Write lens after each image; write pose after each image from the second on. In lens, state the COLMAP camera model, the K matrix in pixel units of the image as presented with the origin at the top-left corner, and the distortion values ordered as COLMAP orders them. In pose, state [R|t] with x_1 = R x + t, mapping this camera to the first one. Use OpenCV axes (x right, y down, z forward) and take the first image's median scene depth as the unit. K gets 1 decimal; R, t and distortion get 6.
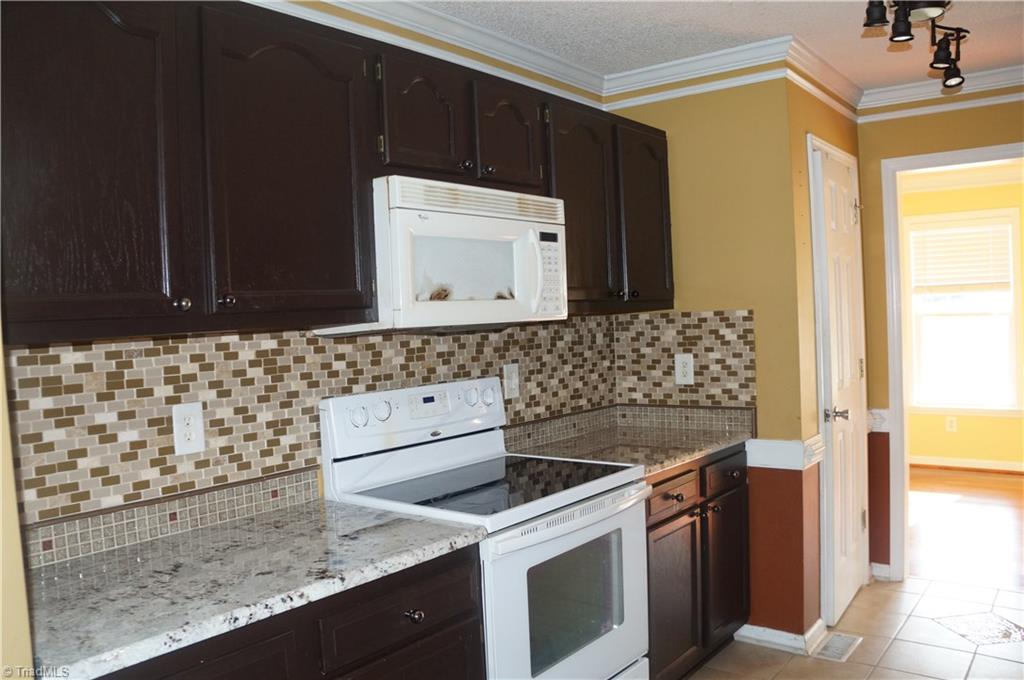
lens RADIAL K [[811.3, 0, 512.0], [0, 811.3, 340.0], [0, 0, 1]] dist [-0.172068, 0.111575]
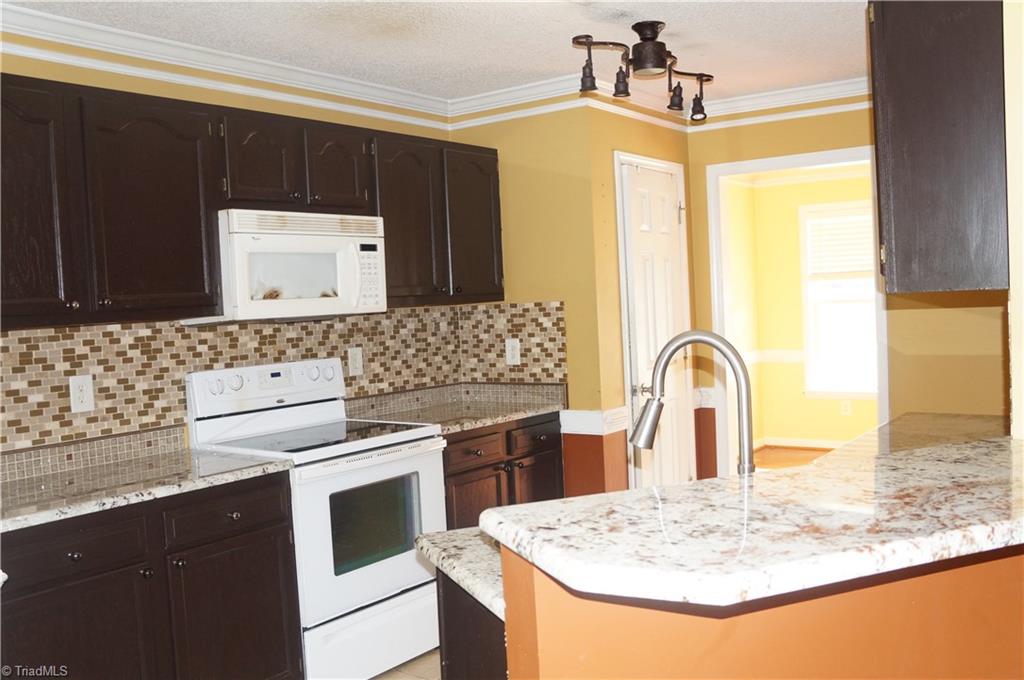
lens RADIAL K [[929.0, 0, 512.0], [0, 929.0, 340.0], [0, 0, 1]] dist [-0.115280, 0.140488]
pose [[0.999715, -0.006100, 0.023071, 0.244917], [0.005805, 0.999901, 0.012797, 0.001867], [-0.023146, -0.012660, 0.999652, -0.487742]]
